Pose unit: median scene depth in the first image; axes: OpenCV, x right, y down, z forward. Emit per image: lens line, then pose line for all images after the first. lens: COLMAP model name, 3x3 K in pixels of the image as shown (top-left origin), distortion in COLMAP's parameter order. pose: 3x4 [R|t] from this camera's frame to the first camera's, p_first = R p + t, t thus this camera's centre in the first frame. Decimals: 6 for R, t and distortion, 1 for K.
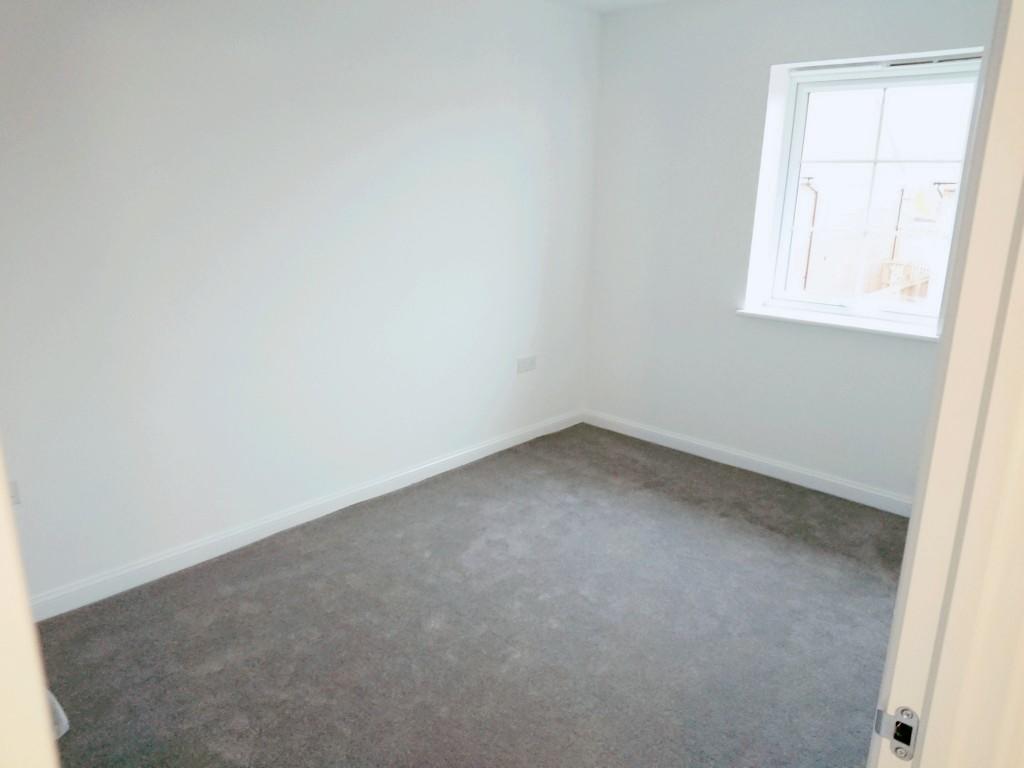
lens RADIAL K [[731.0, 0, 510.2], [0, 731.0, 391.7], [0, 0, 1]] dist [0.124998, -0.169159]
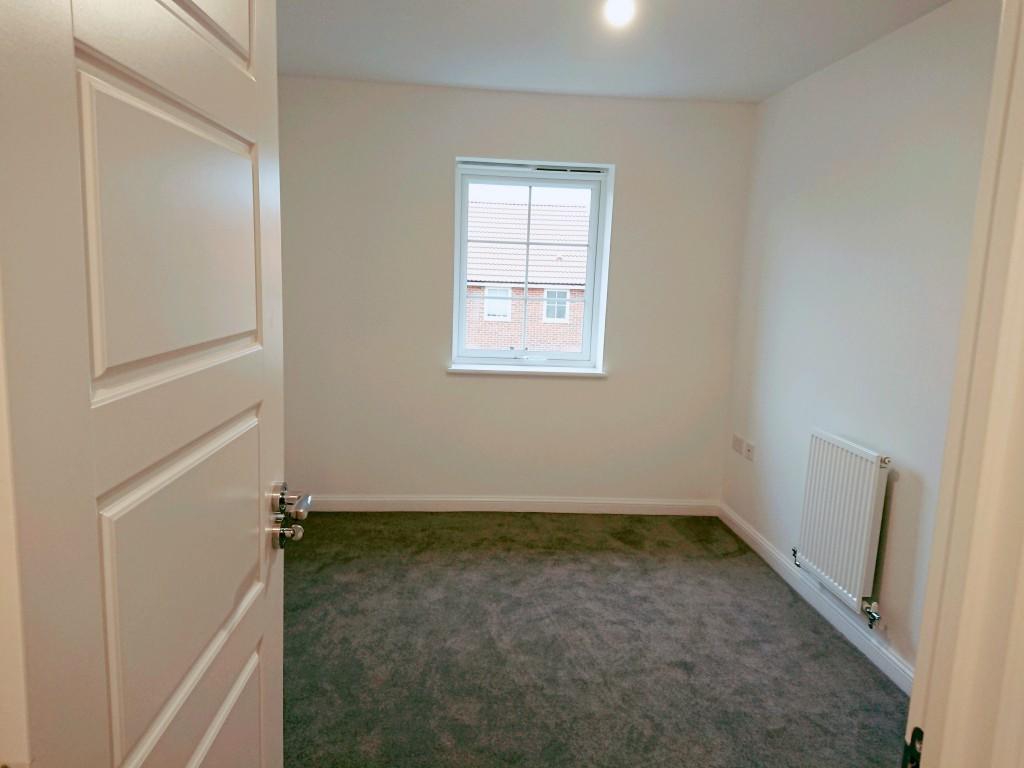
lens RADIAL K [[731.0, 0, 510.2], [0, 731.0, 391.7], [0, 0, 1]] dist [0.124998, -0.169159]
pose [[0.667319, -0.110420, 0.736541, -0.481094], [0.181183, 0.983307, -0.016741, -0.045265], [-0.722398, 0.144620, 0.676185, 0.219191]]
